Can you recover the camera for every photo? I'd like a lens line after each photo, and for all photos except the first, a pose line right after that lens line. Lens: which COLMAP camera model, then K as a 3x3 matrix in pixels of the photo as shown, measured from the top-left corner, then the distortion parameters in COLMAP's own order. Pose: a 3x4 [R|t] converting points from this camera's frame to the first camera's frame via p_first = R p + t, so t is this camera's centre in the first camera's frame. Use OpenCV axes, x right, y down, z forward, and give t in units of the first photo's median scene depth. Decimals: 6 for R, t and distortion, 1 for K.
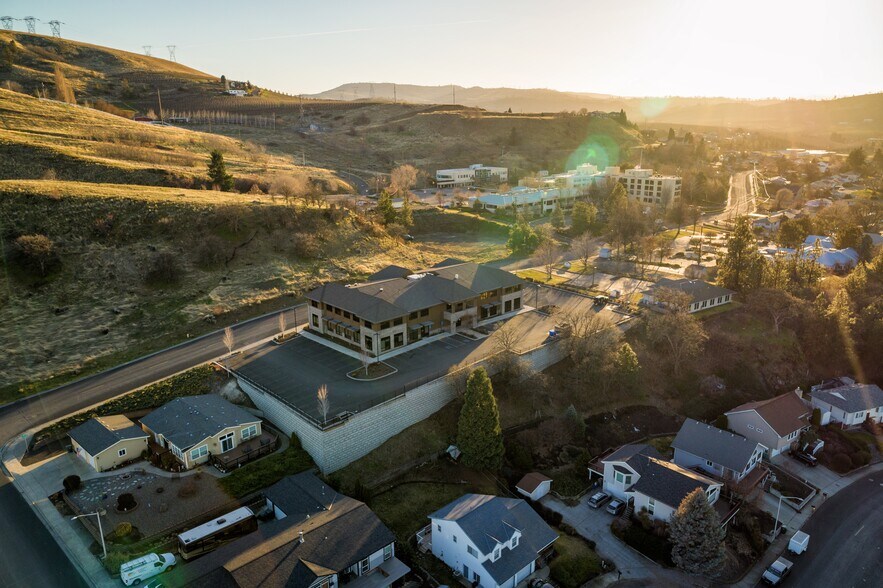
lens RADIAL K [[604.2, 0, 444.9], [0, 604.2, 296.4], [0, 0, 1]] dist [-0.002223, -0.001914]
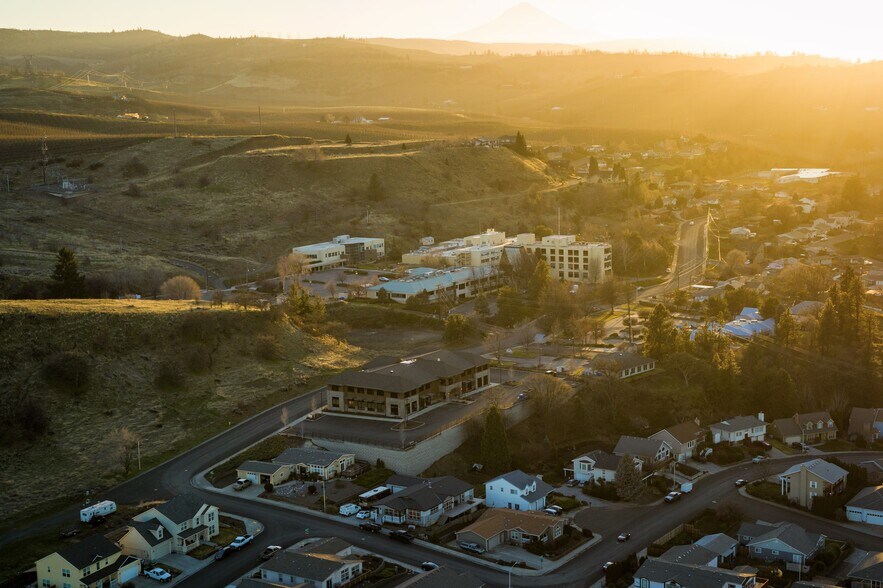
lens RADIAL K [[1348.9, 0, 441.5], [0, 1348.9, 294.0], [0, 0, 1]] dist [0.001552, 0.006734]
pose [[0.971867, -0.057318, 0.228450, -0.543818], [0.087289, 0.988520, -0.123322, 0.158103], [-0.218759, 0.139794, 0.965713, -1.525804]]
